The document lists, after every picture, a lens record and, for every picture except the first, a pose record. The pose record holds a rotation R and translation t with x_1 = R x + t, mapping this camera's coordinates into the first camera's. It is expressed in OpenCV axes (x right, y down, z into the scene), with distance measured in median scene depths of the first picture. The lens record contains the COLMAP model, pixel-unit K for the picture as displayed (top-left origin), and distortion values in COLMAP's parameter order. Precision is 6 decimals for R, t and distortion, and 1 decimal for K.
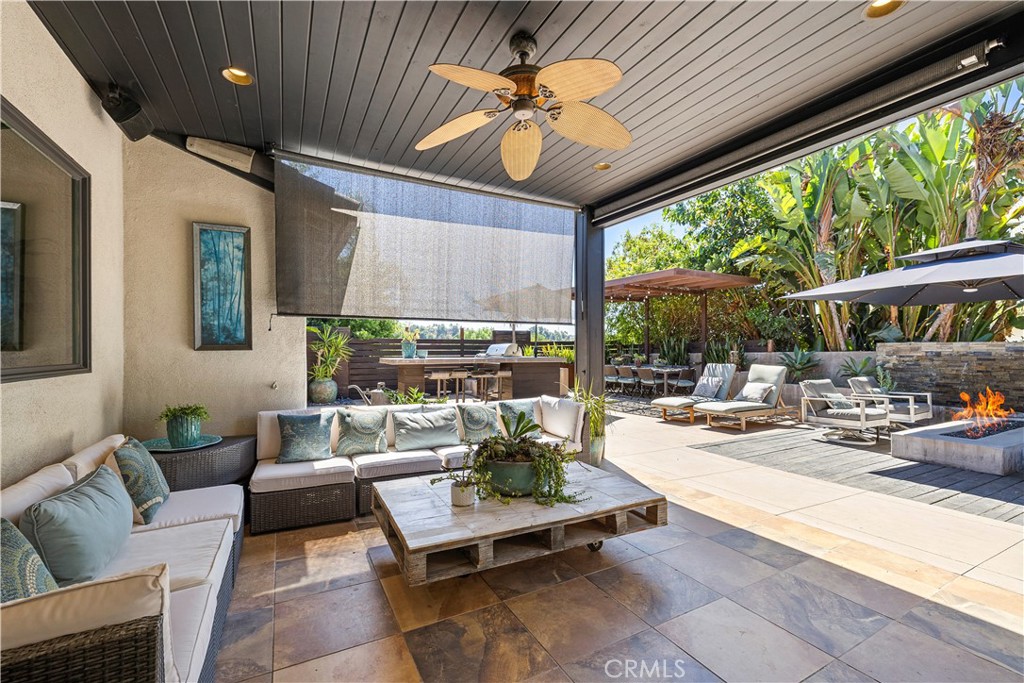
lens RADIAL K [[434.9, 0, 514.7], [0, 434.9, 348.5], [0, 0, 1]] dist [0.001073, 0.000143]
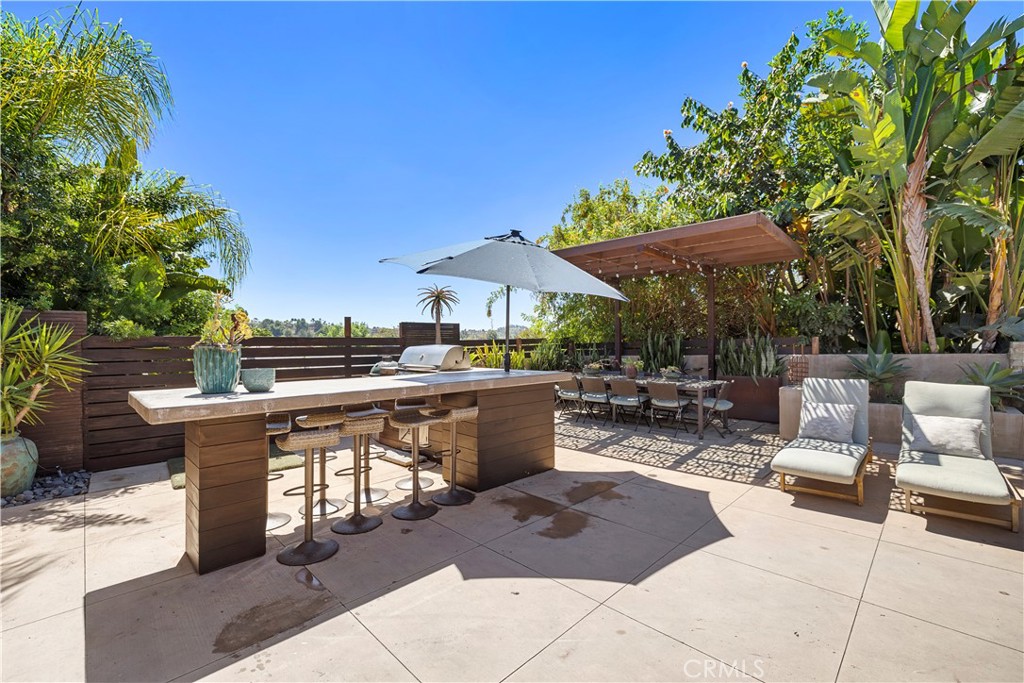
lens RADIAL K [[431.2, 0, 512.0], [0, 431.2, 341.5], [0, 0, 1]] dist [0.000094, 0.000247]
pose [[0.959408, -0.005544, 0.281968, -0.109800], [0.007196, 0.999962, -0.004825, -0.016119], [-0.281930, 0.006659, 0.959412, 0.590368]]
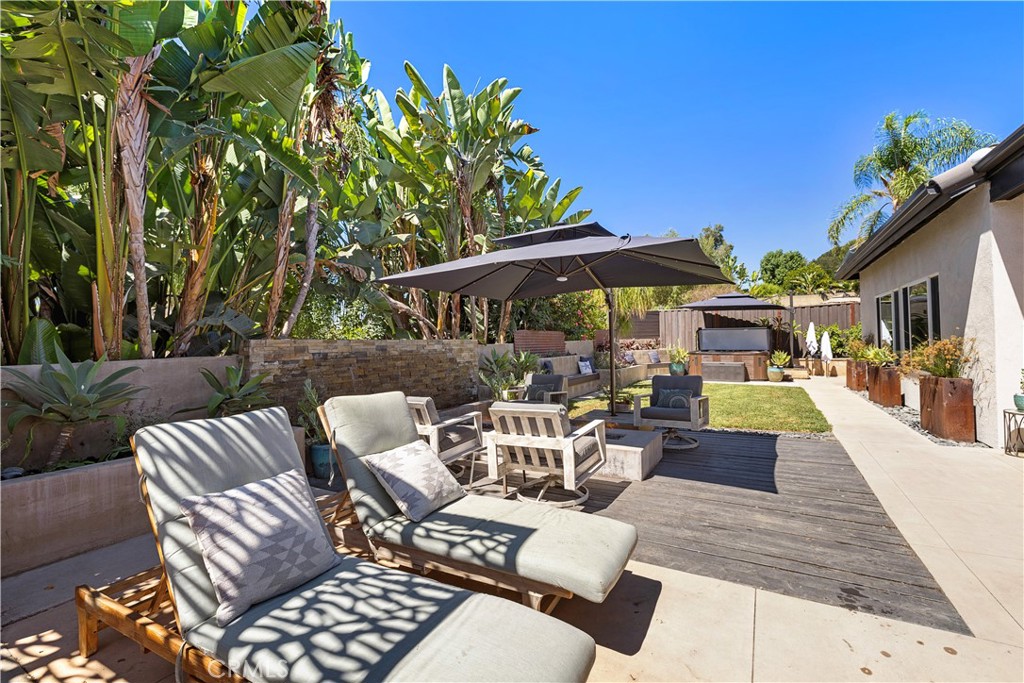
lens RADIAL K [[434.4, 0, 512.0], [0, 434.4, 341.5], [0, 0, 1]] dist [-0.001930, -0.000174]
pose [[-0.524596, 0.017681, 0.851168, 0.211072], [0.021901, 0.999734, -0.007269, 0.000660], [-0.851070, 0.014828, -0.524843, 1.034763]]
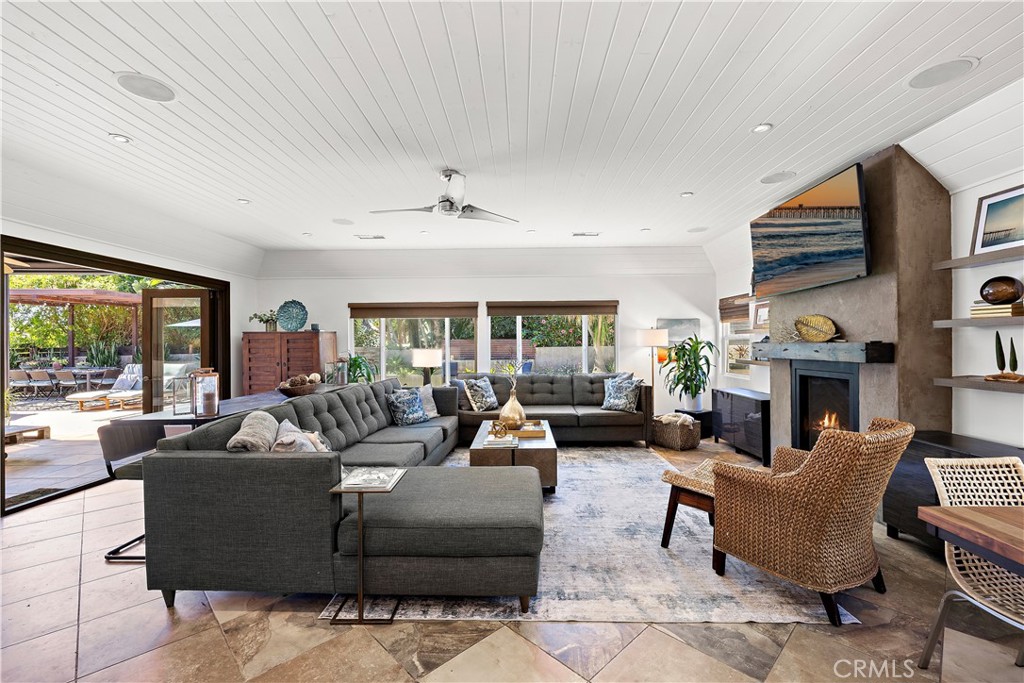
lens RADIAL K [[433.0, 0, 512.0], [0, 433.0, 341.5], [0, 0, 1]] dist [0.001229, 0.000418]
pose [[0.489342, -0.000251, 0.872092, -0.141986], [0.005662, 0.999980, -0.002890, -0.025831], [-0.872073, 0.006352, 0.489334, -0.707183]]
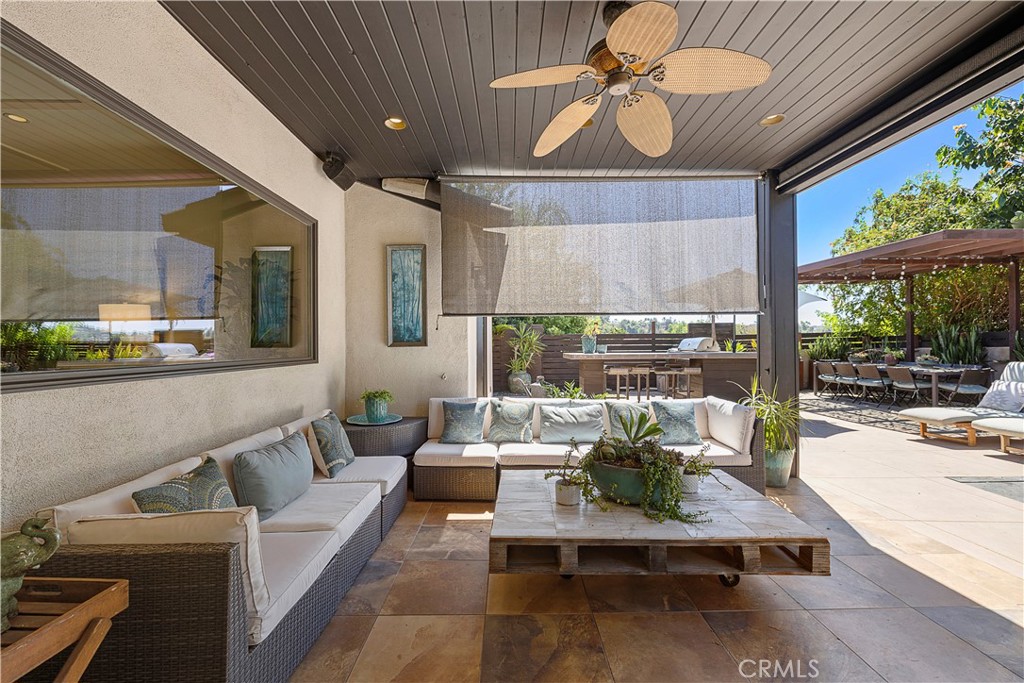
lens RADIAL K [[431.2, 0, 512.0], [0, 431.2, 341.5], [0, 0, 1]] dist [0.000094, 0.000247]
pose [[0.884140, -0.009736, -0.467120, 0.069474], [0.007769, 0.999951, -0.006136, -0.000162], [0.467157, 0.001796, 0.884172, 0.025625]]
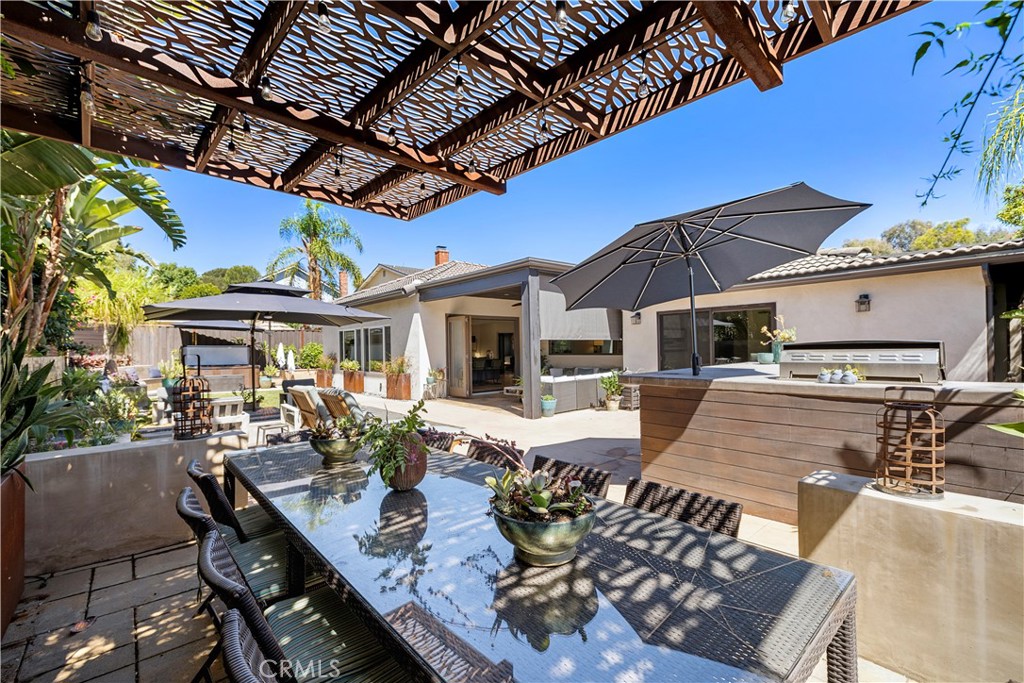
lens RADIAL K [[431.2, 0, 512.0], [0, 431.2, 341.5], [0, 0, 1]] dist [0.000094, 0.000247]
pose [[-0.970894, 0.009340, -0.239326, 0.410409], [0.013864, 0.999755, -0.017226, -0.014388], [0.239106, -0.020042, -0.970787, 1.647753]]
